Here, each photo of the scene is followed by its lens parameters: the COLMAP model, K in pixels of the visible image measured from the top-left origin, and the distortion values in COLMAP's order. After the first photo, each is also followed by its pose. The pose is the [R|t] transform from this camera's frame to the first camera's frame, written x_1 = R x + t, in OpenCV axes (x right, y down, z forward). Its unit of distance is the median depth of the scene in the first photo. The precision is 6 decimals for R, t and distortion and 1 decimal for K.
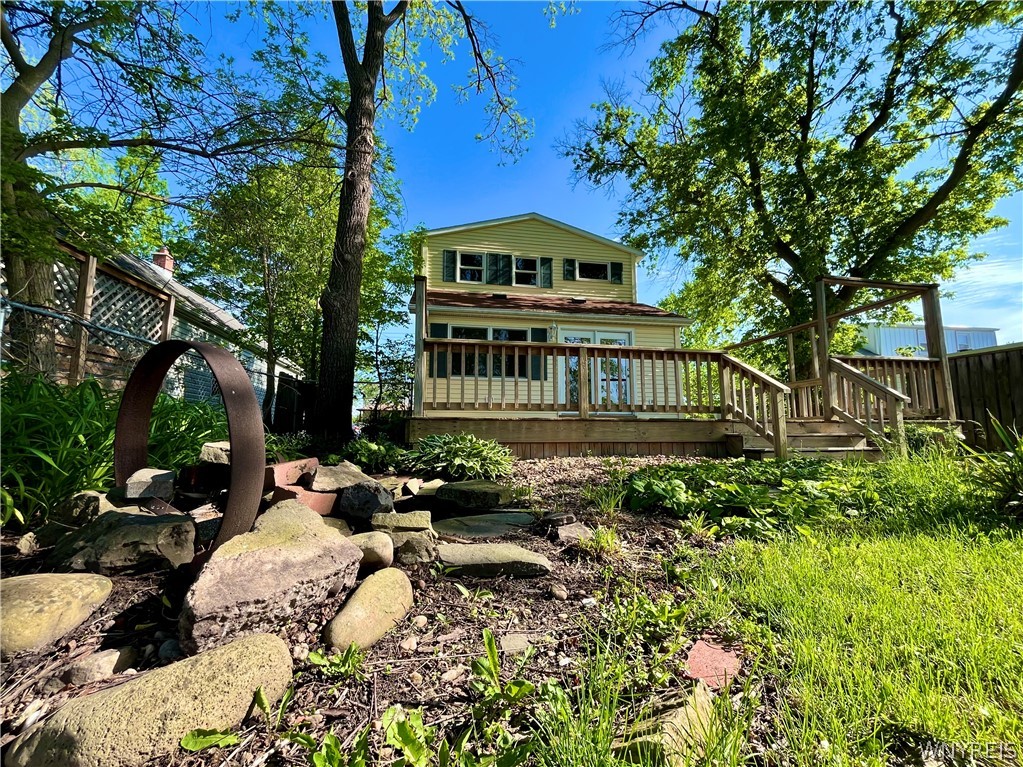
lens RADIAL K [[429.4, 0, 511.5], [0, 429.4, 383.5], [0, 0, 1]] dist [-0.001696, -0.000257]
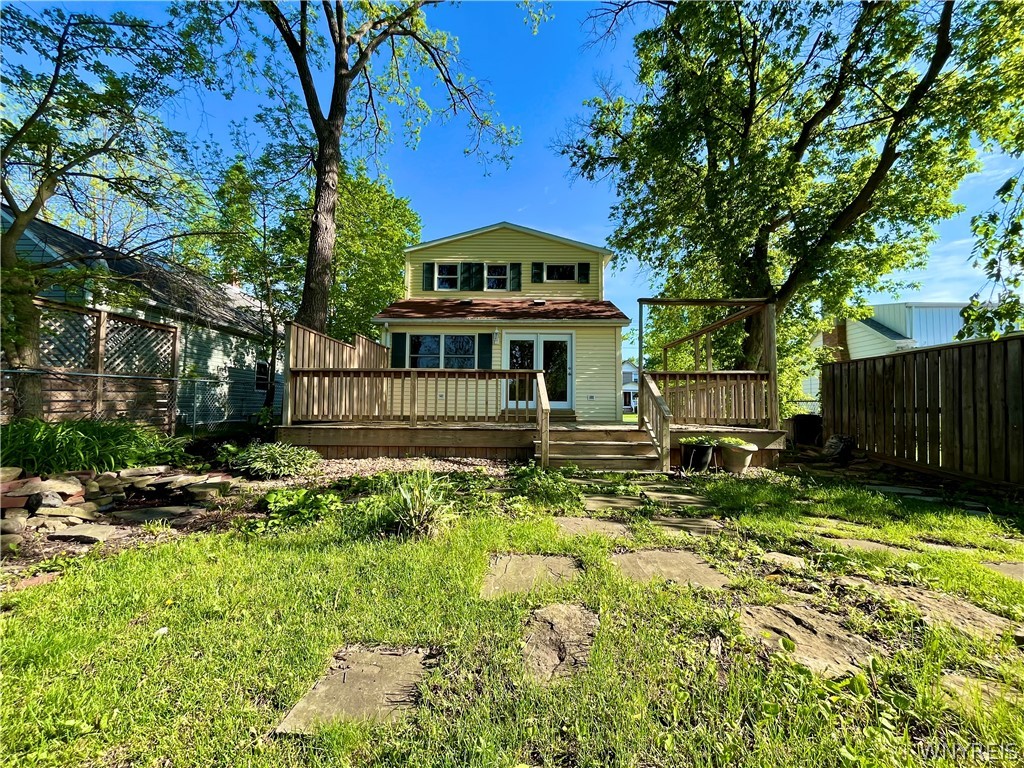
lens RADIAL K [[415.1, 0, 505.2], [0, 415.1, 385.0], [0, 0, 1]] dist [-0.002368, -0.000475]
pose [[0.980716, -0.002603, -0.195422, 0.265458], [0.013368, 0.998463, 0.053786, -0.041055], [0.194982, -0.055362, 0.979243, -0.056703]]
